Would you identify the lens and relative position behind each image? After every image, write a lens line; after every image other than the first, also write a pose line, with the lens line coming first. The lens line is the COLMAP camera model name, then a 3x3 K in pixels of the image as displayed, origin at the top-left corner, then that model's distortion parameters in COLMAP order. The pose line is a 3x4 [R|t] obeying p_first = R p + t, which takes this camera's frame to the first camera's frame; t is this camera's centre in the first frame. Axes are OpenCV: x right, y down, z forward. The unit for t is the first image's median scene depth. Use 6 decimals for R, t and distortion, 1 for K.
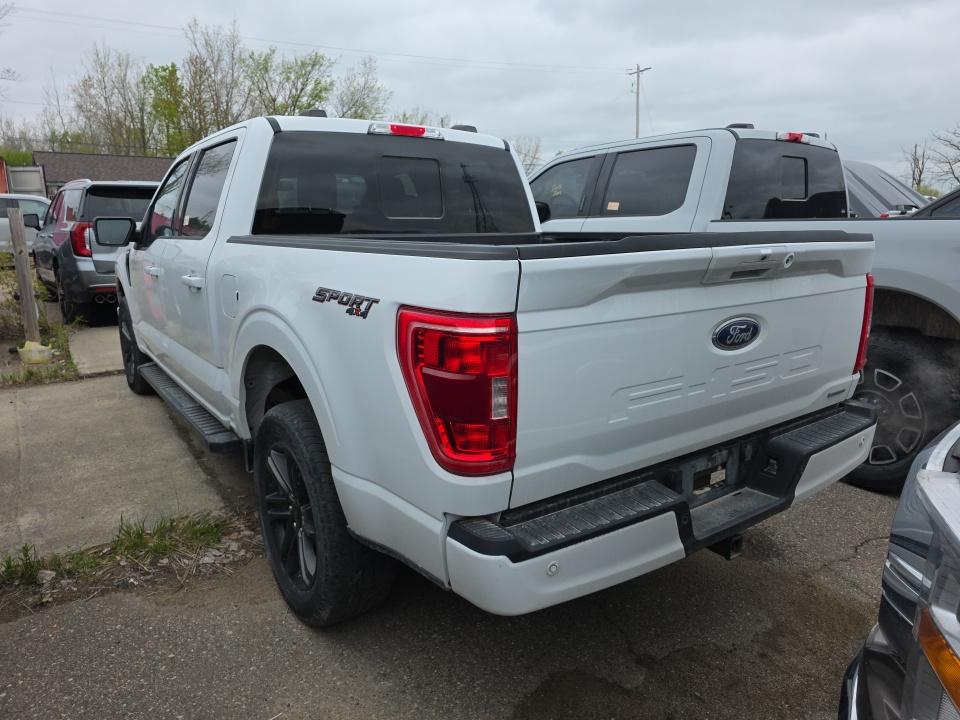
lens RADIAL K [[643.0, 0, 480.8], [0, 643.0, 350.8], [0, 0, 1]] dist [0.054210, -0.044272]
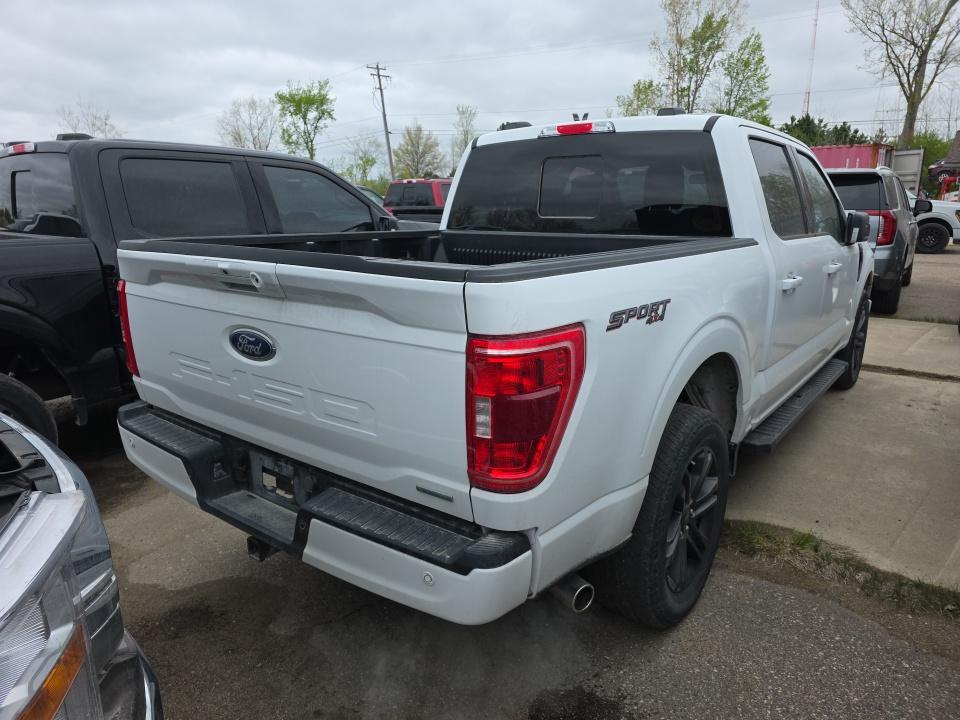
lens RADIAL K [[643.0, 0, 474.2], [0, 643.0, 356.0], [0, 0, 1]] dist [0.054210, -0.044272]
pose [[0.285829, 0.224207, -0.931683, 1.027377], [-0.190589, 0.966122, 0.174024, -0.179584], [0.939137, 0.127827, 0.318877, 0.710828]]
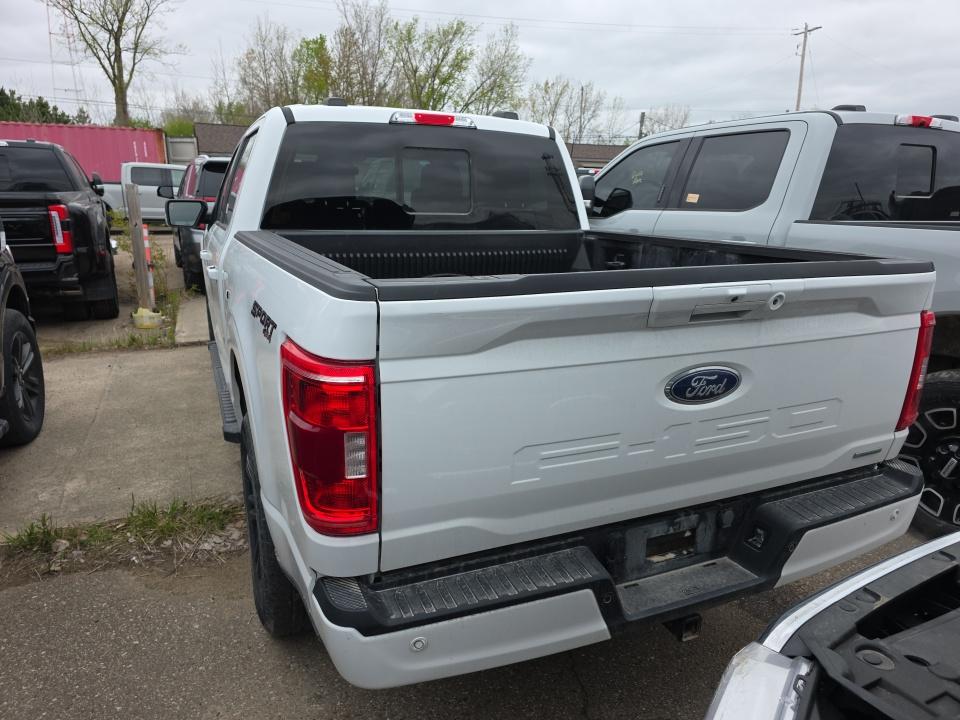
lens RADIAL K [[643.0, 0, 482.3], [0, 643.0, 367.8], [0, 0, 1]] dist [0.054210, -0.044272]
pose [[0.979651, 0.073586, -0.186734, 0.190013], [-0.061495, 0.995668, 0.069744, -0.063142], [0.191057, -0.056841, 0.979932, 0.090666]]
